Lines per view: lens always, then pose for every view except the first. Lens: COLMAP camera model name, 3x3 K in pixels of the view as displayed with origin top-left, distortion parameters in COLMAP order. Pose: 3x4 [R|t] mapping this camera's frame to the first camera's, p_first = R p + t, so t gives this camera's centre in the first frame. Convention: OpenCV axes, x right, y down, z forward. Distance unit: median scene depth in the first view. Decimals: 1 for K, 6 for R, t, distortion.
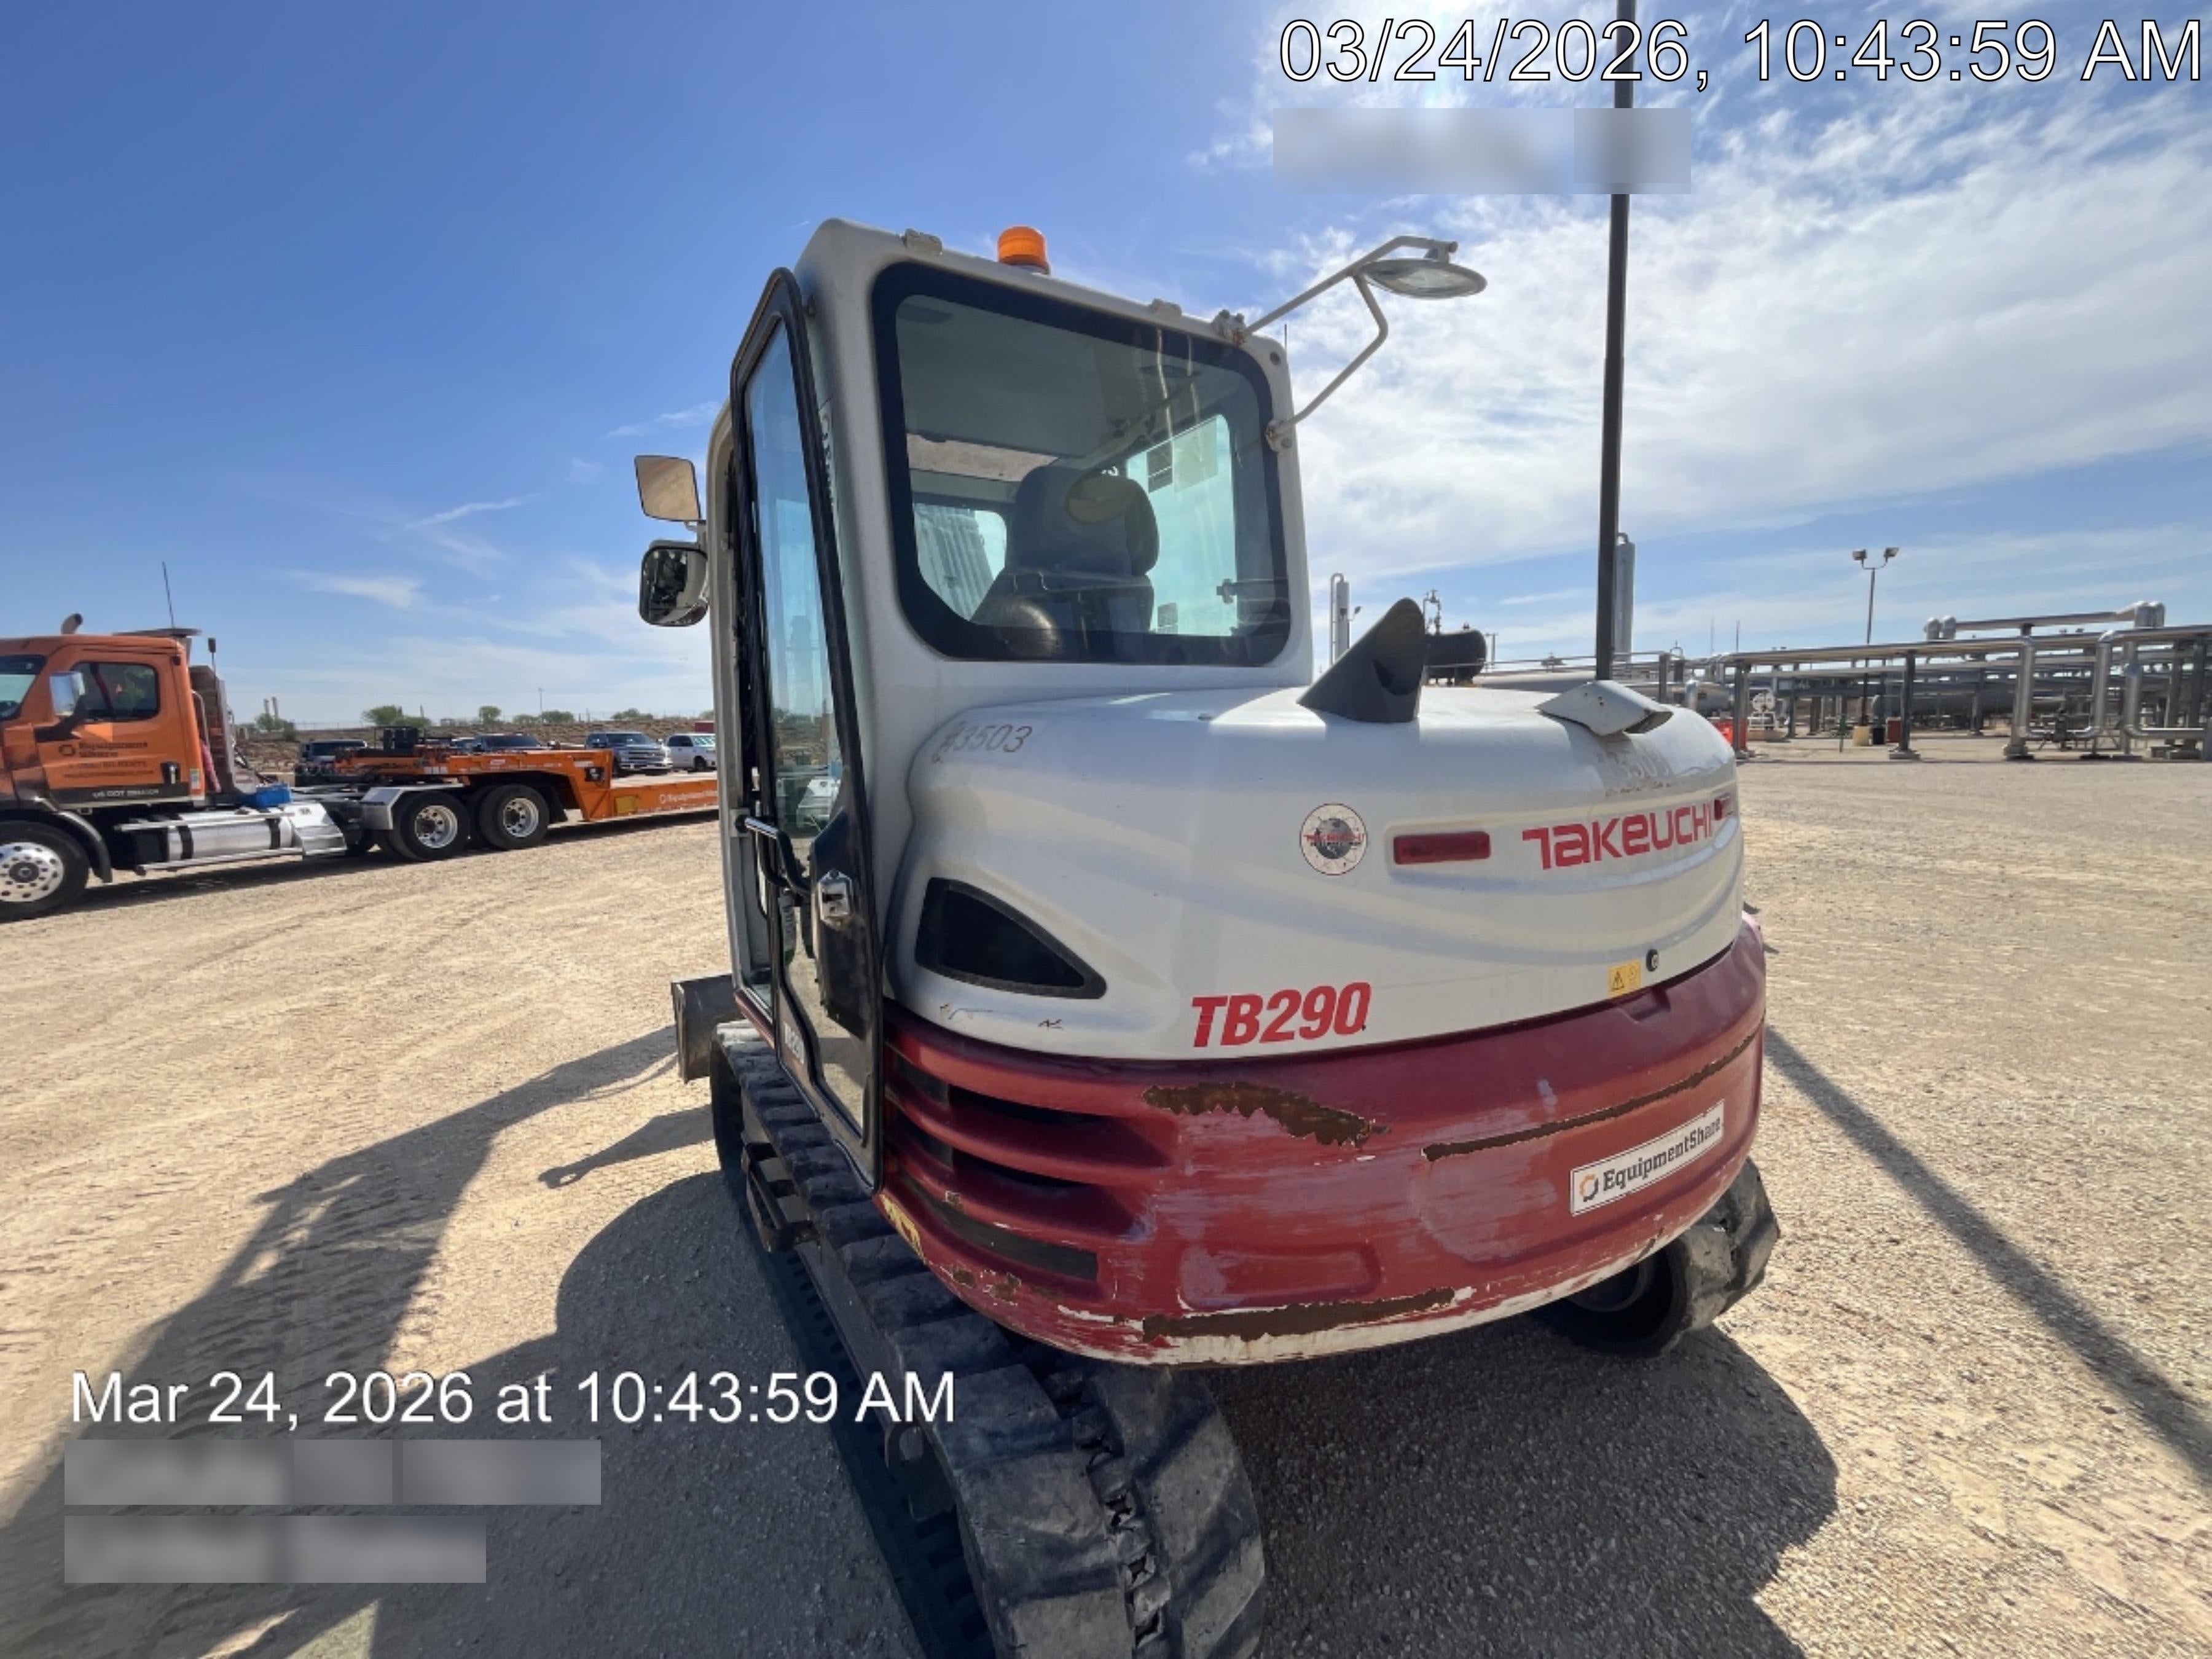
lens RADIAL K [[888.7, 0, 1096.9], [0, 888.7, 828.6], [0, 0, 1]] dist [0.006135, -0.000135]
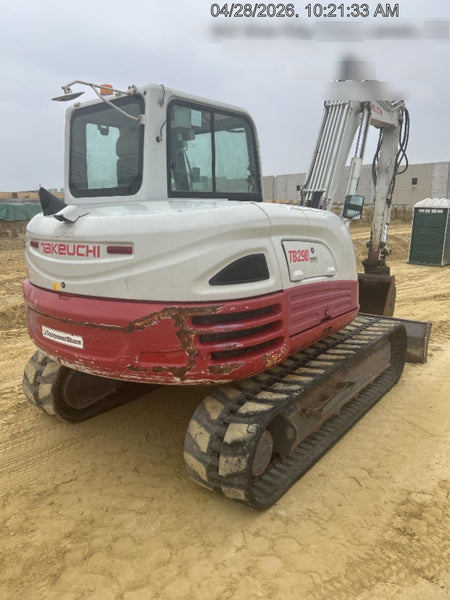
lens RADIAL K [[448.8, 0, 220.0], [0, 448.8, 298.9], [0, 0, 1]] dist [0.101486, -0.154741]
pose [[0.311759, 0.206910, -0.927359, 2.994181], [-0.097022, 0.977832, 0.185555, -0.234644], [0.945195, 0.032126, 0.324923, 1.189185]]
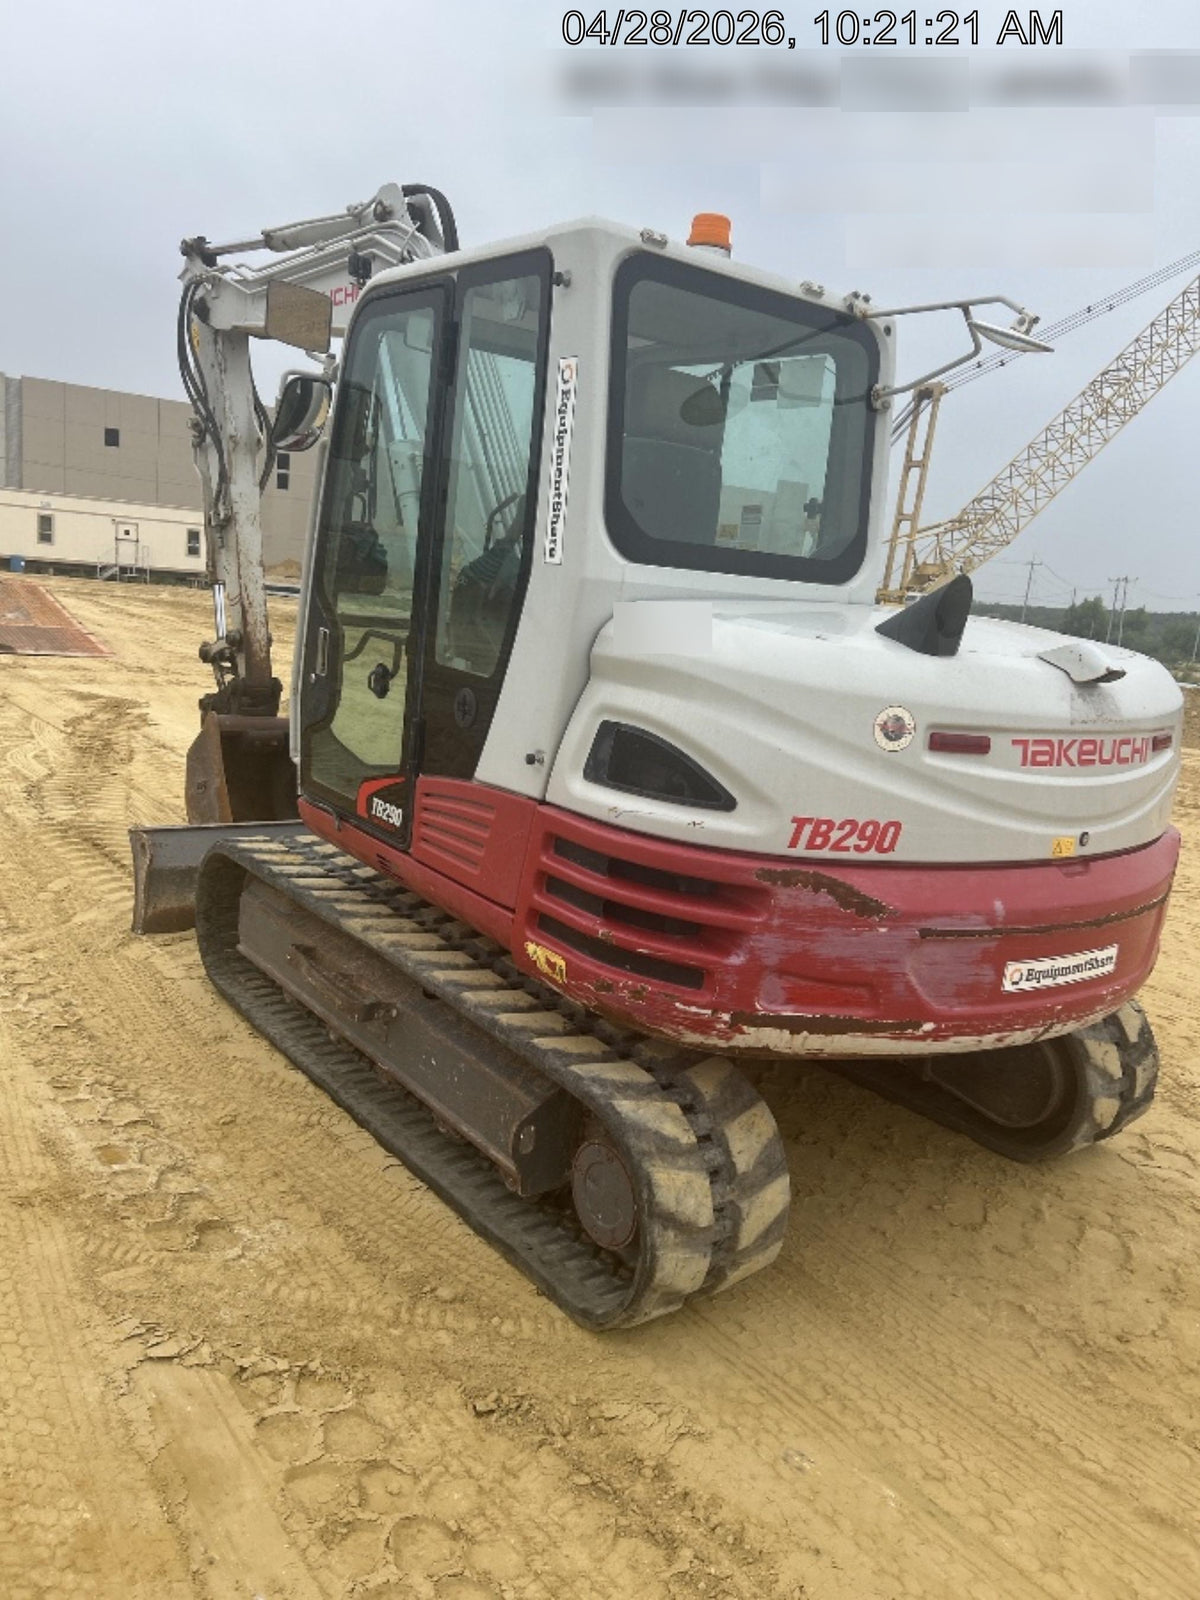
lens RADIAL K [[1196.9, 0, 586.6], [0, 1196.9, 797.2], [0, 0, 1]] dist [0.101486, -0.154741]
pose [[0.987616, 0.123237, 0.097097, -0.454879], [-0.131739, 0.987491, 0.086635, 0.018224], [-0.085206, -0.098354, 0.991497, -1.058522]]
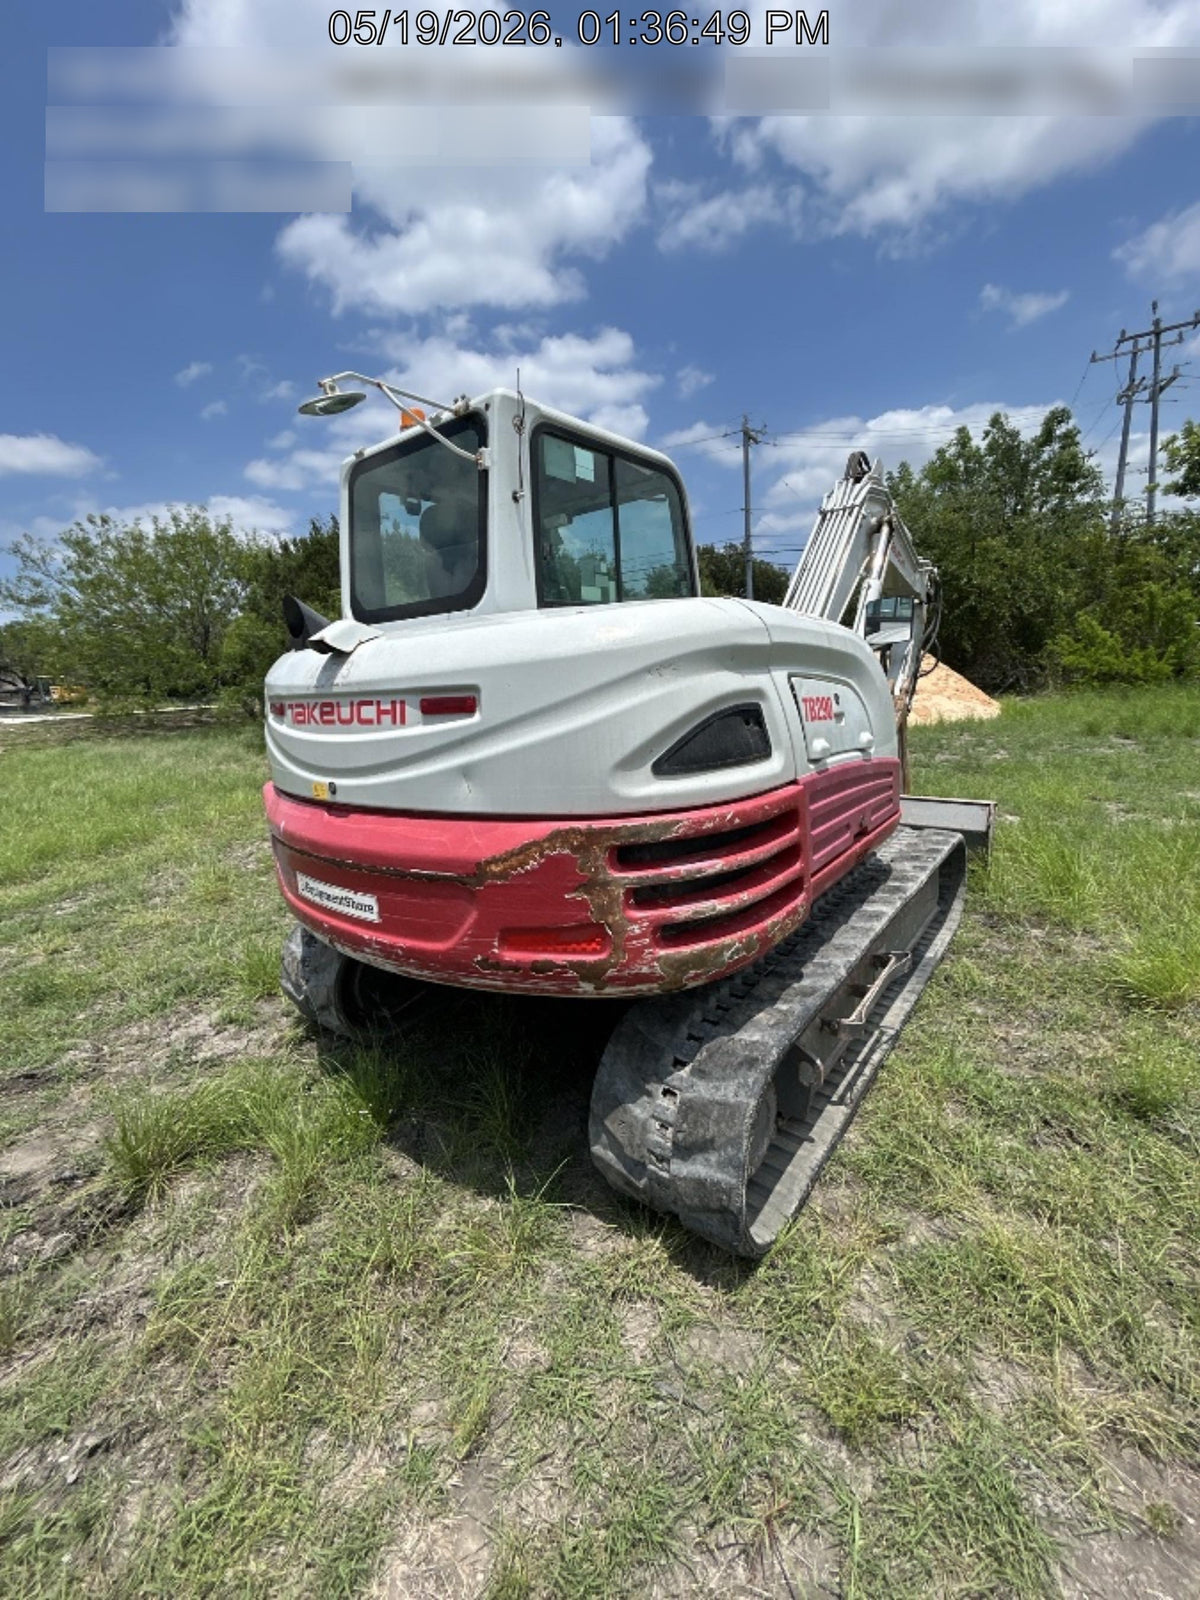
lens RADIAL K [[639.4, 0, 600.0], [0, 639.4, 800.0], [0, 0, 1]] dist [0.009424, 0.000024]
pose [[0.330179, 0.191581, -0.924272, 2.289682], [-0.060123, 0.981467, 0.181958, -0.099869], [0.942002, -0.004509, 0.335578, 1.266214]]
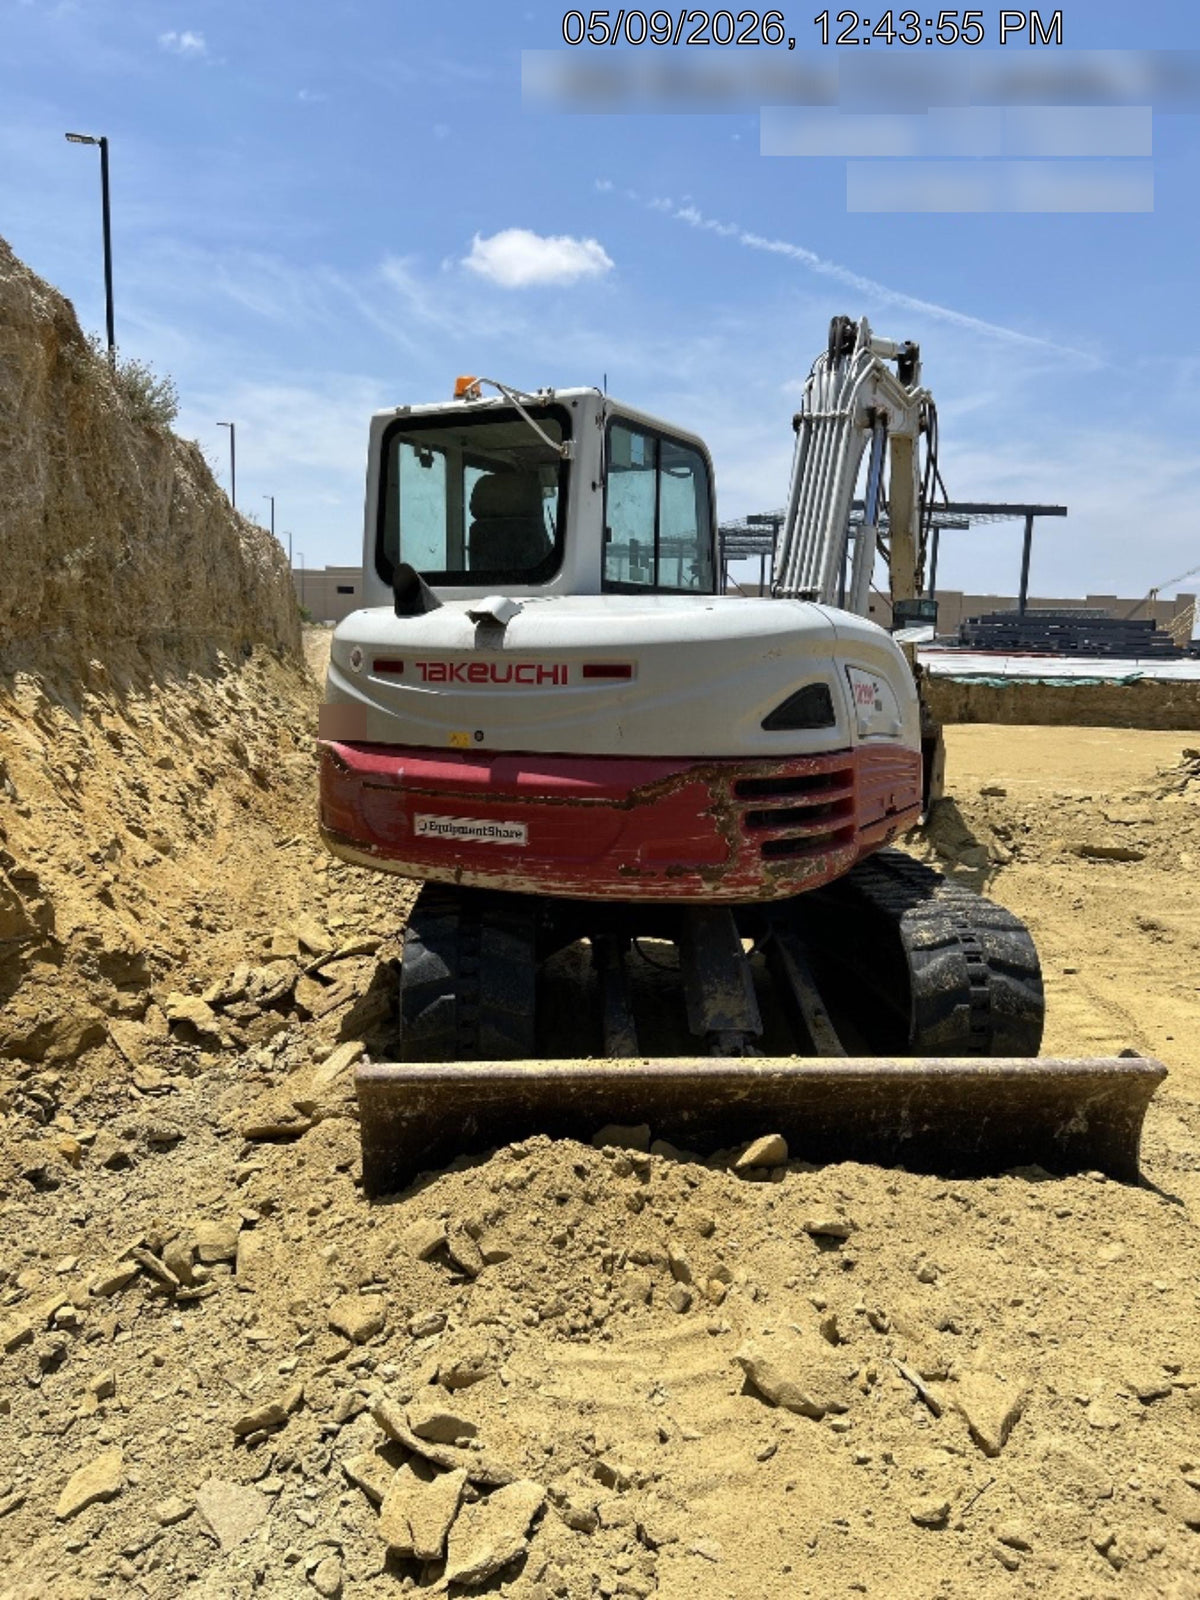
lens RADIAL K [[1262.3, 0, 529.0], [0, 1262.3, 798.1], [0, 0, 1]] dist [0.080748, -0.000339]
pose [[0.459175, 0.138663, -0.877457, 3.816734], [-0.120599, 0.988328, 0.093074, 0.008435], [0.880122, 0.063083, 0.470538, -0.292945]]
